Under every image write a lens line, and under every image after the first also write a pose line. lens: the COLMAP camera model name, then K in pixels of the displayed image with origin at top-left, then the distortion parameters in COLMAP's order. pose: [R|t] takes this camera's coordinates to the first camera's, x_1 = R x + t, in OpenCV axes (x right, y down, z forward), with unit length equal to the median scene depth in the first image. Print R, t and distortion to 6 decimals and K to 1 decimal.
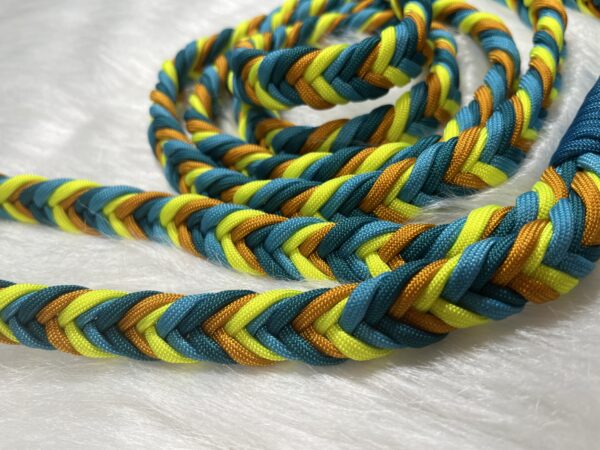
lens RADIAL K [[471.5, 0, 297.8], [0, 471.5, 228.7], [0, 0, 1]] dist [-0.009462, -0.007595]
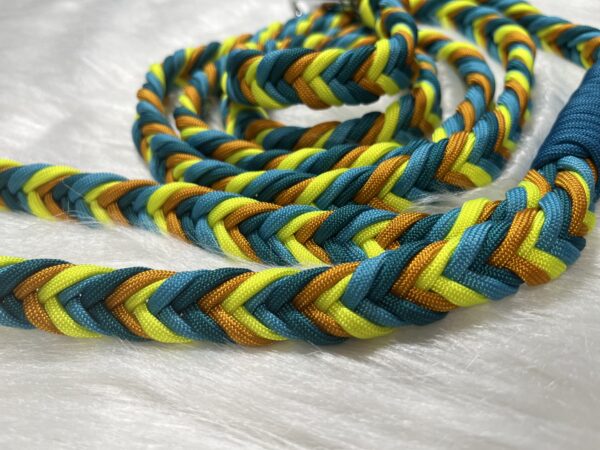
lens RADIAL K [[471.5, 0, 297.8], [0, 471.5, 228.7], [0, 0, 1]] dist [-0.009462, -0.007595]
pose [[0.993175, 0.052298, 0.104255, -0.091291], [-0.041924, 0.994171, -0.099325, 0.120326], [-0.108842, 0.094276, 0.989578, 0.007064]]
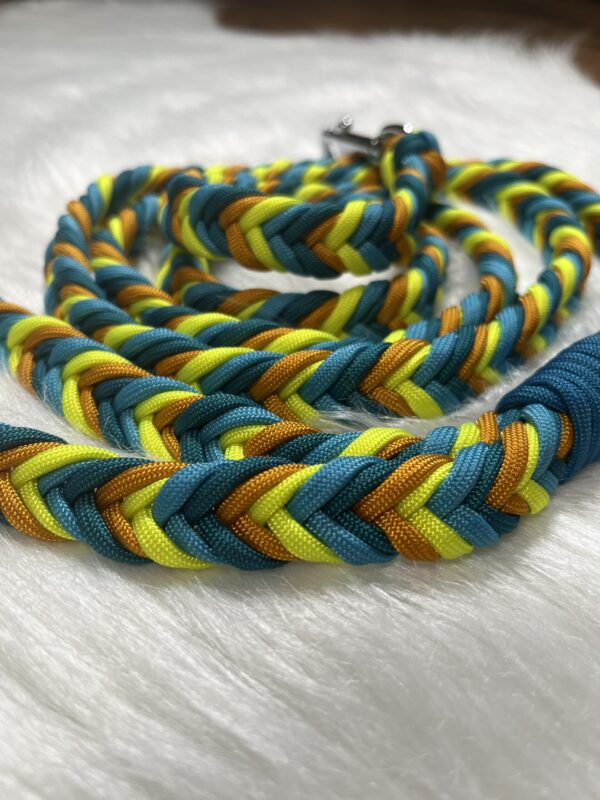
lens RADIAL K [[626.2, 0, 286.8], [0, 626.2, 397.4], [0, 0, 1]] dist [0.001366, -0.006814]
pose [[0.952306, 0.305142, 0.001232, 0.186410], [-0.301554, 0.941710, -0.149154, 0.094486], [-0.046673, 0.141669, 0.988813, -0.010832]]
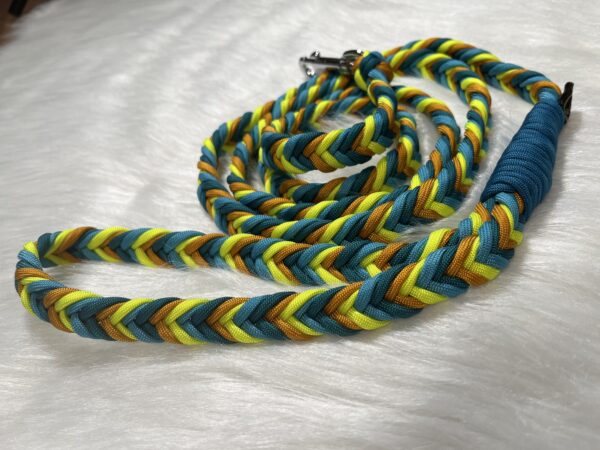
lens RADIAL K [[450.6, 0, 300.0], [0, 450.6, 225.0], [0, 0, 1]] dist [0.023286, -0.003507]
pose [[0.997828, -0.052893, 0.039255, -0.109441], [0.056678, 0.993110, -0.102567, 0.057068], [-0.033559, 0.104569, 0.993951, -0.420360]]
